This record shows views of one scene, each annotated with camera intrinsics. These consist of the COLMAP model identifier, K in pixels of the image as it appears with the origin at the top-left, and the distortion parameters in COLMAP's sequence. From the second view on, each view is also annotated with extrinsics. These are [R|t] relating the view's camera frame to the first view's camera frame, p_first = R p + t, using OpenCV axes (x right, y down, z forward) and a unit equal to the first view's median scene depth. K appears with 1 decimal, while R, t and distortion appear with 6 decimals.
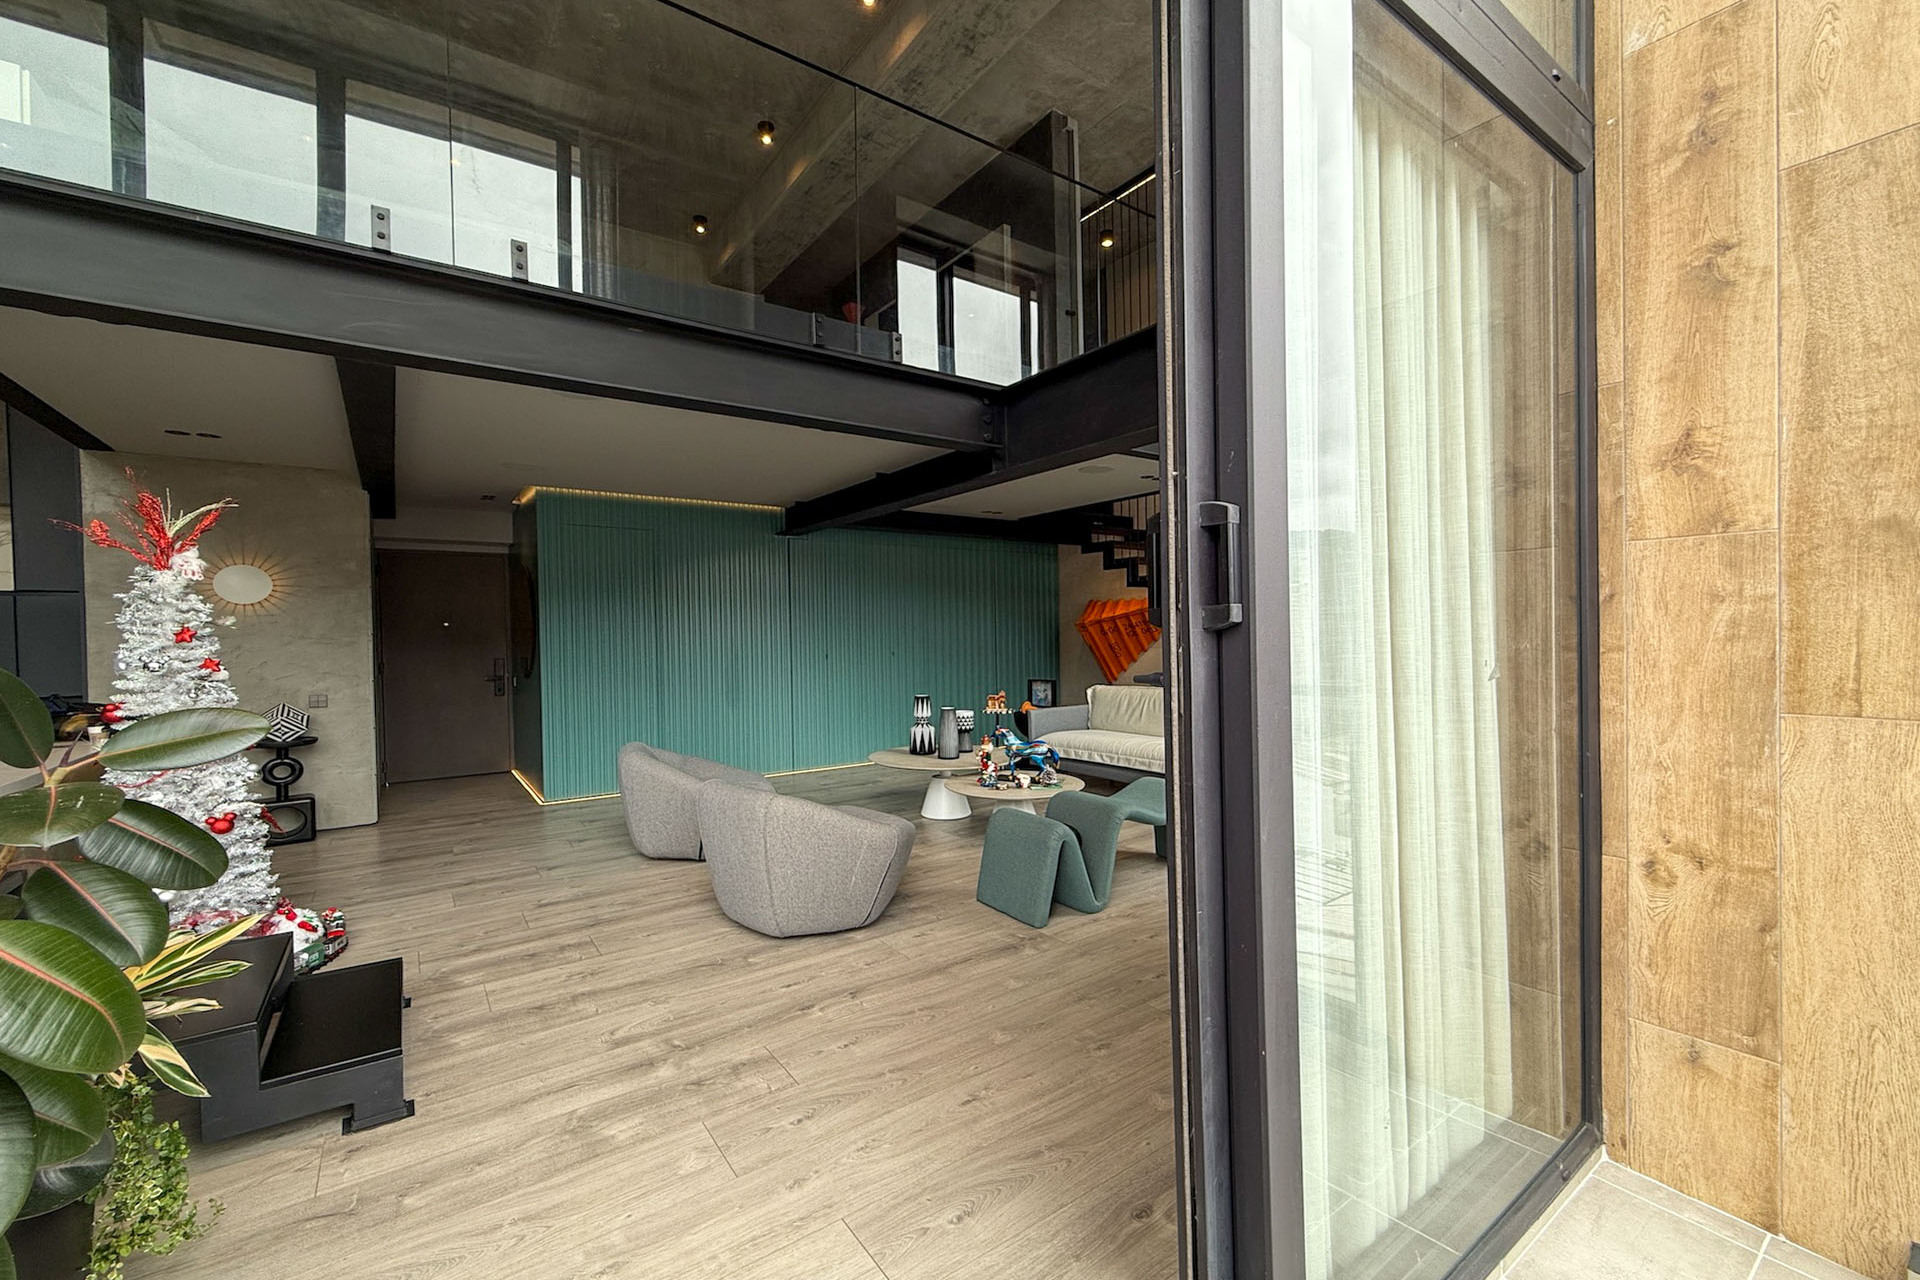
lens RADIAL K [[783.0, 0, 951.2], [0, 783.0, 632.4], [0, 0, 1]] dist [0.001172, -0.000203]
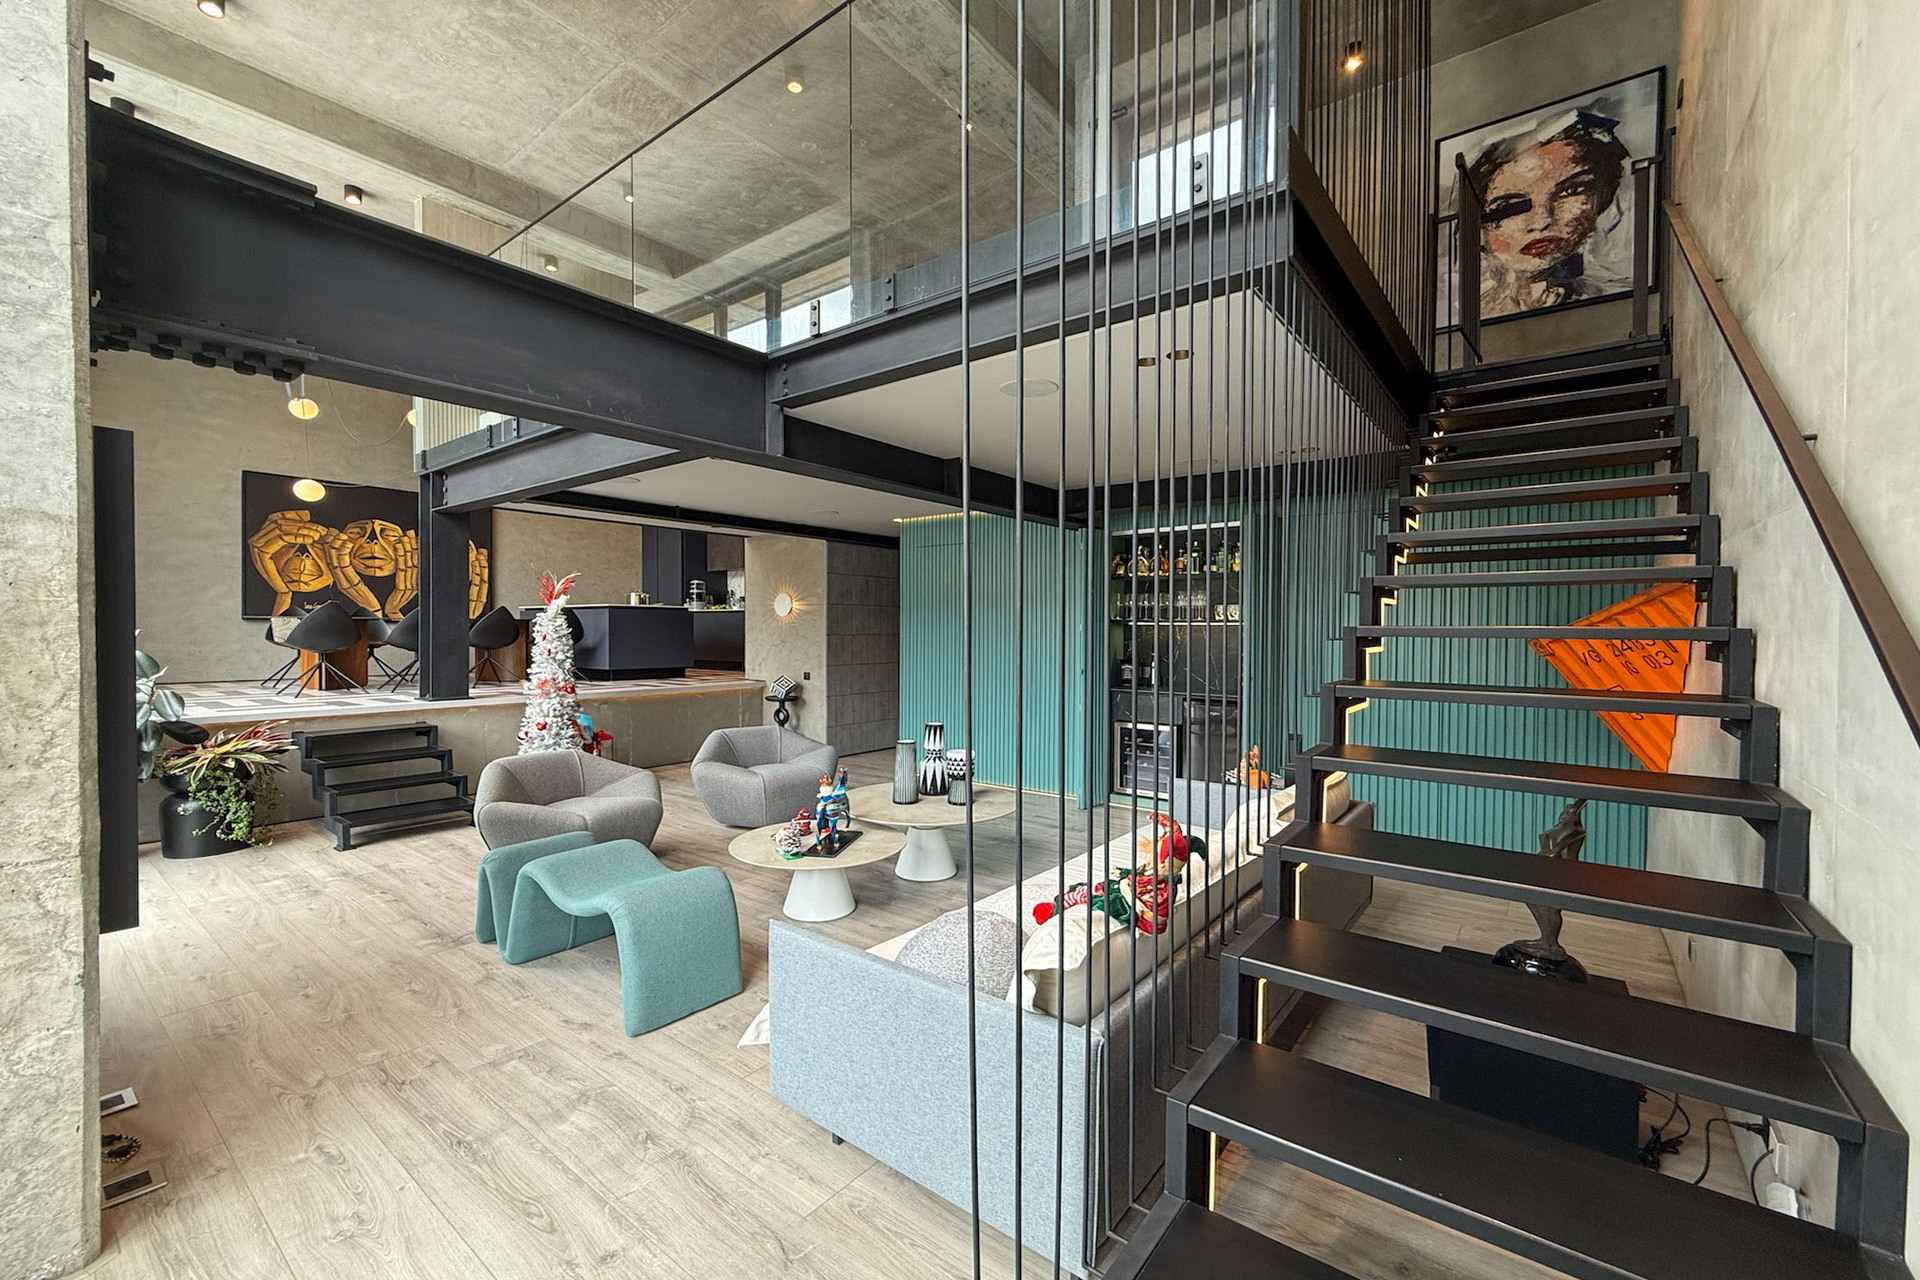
lens RADIAL K [[783.0, 0, 961.1], [0, 783.0, 635.8], [0, 0, 1]] dist [0.001172, -0.000203]
pose [[0.282090, 0.018053, -0.959218, 1.157524], [-0.009360, 0.999827, 0.016065, -0.040126], [0.959342, 0.004447, 0.282210, 1.201735]]
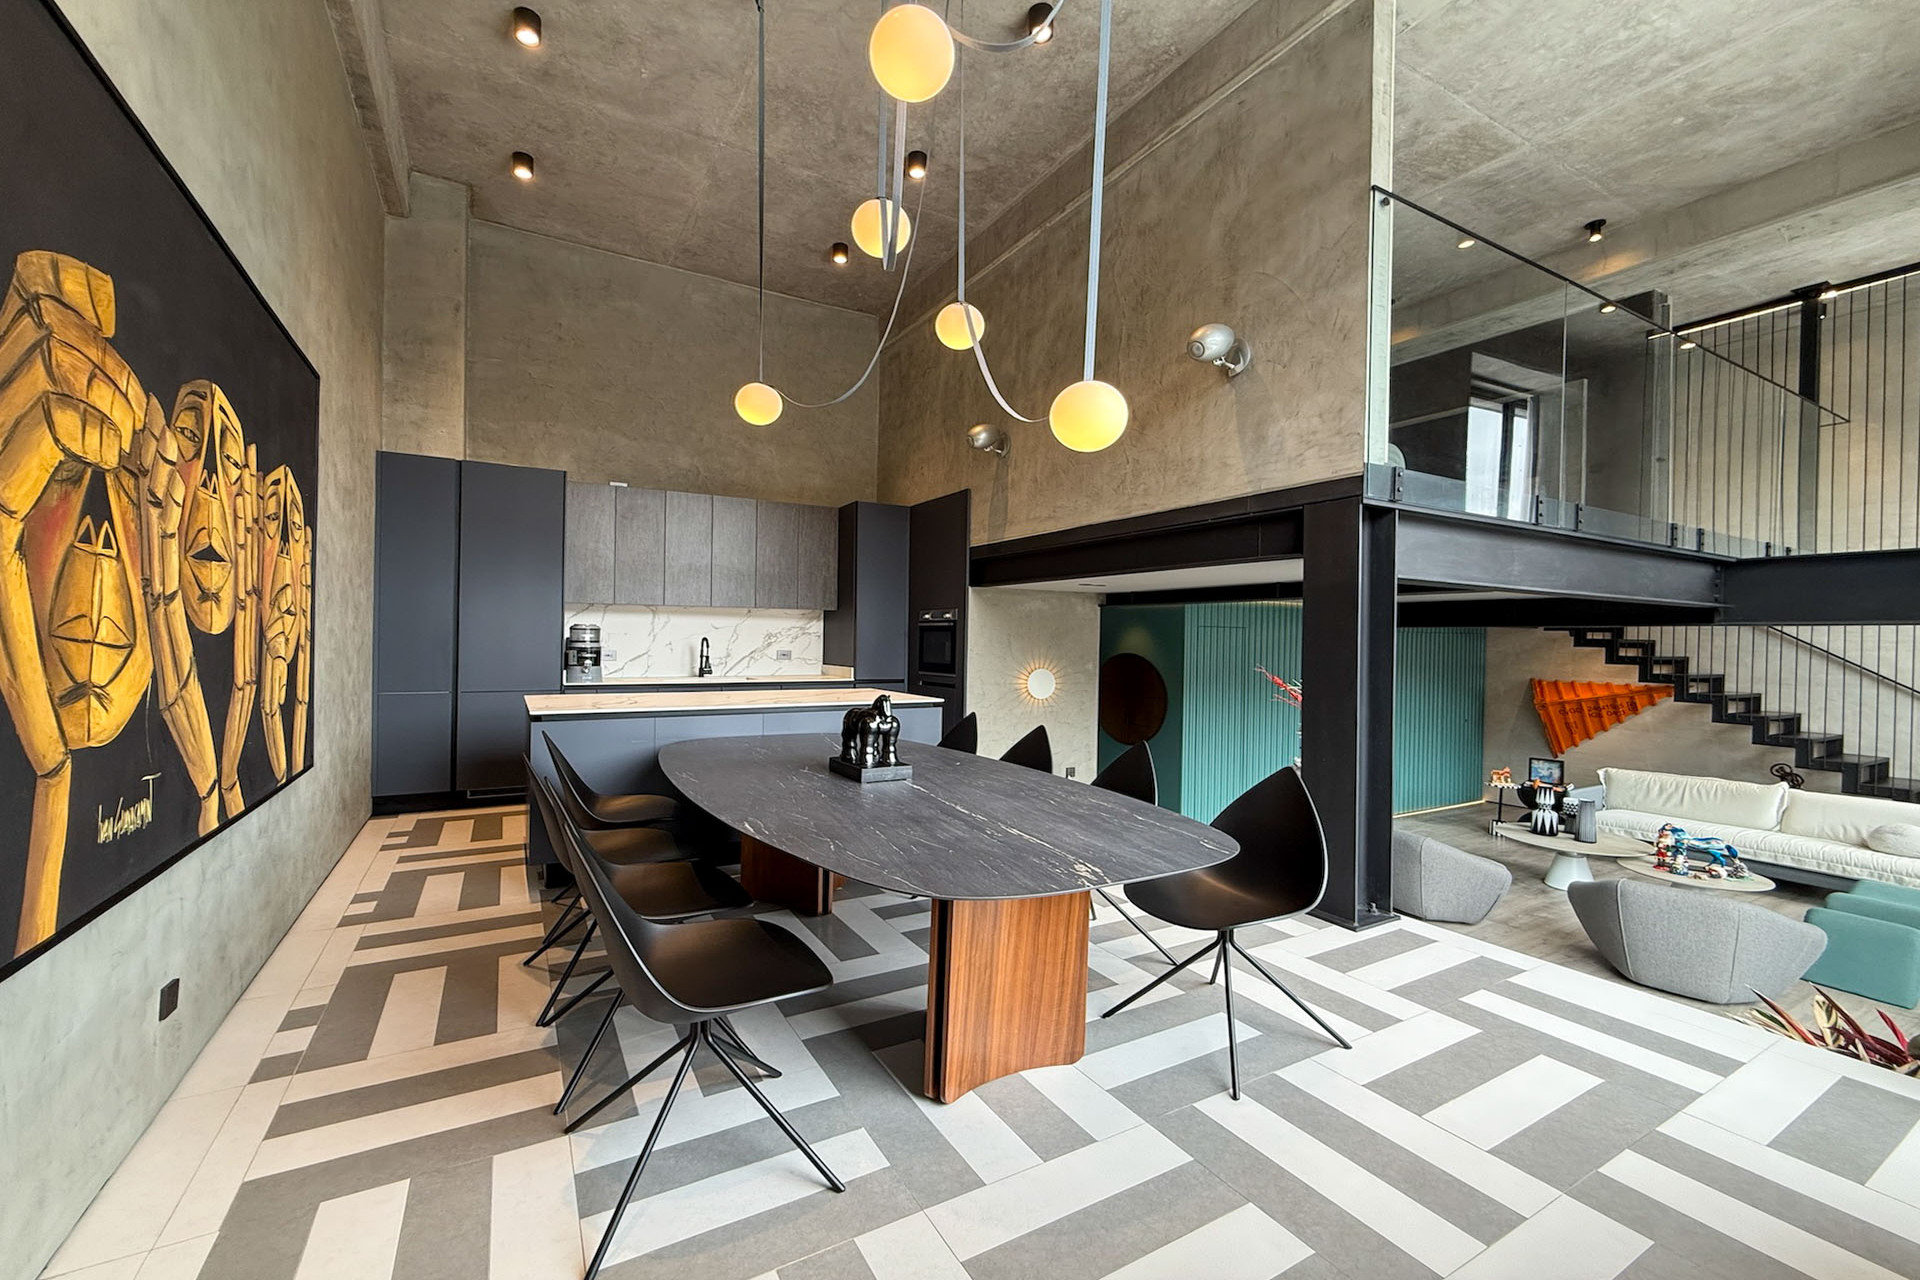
lens RADIAL K [[783.0, 0, 962.7], [0, 783.0, 639.8], [0, 0, 1]] dist [0.001172, -0.000203]
pose [[0.995172, 0.021939, -0.095658, -1.220580], [-0.022113, 0.999755, -0.000756, -0.183367], [0.095618, 0.002868, 0.995414, -0.417153]]
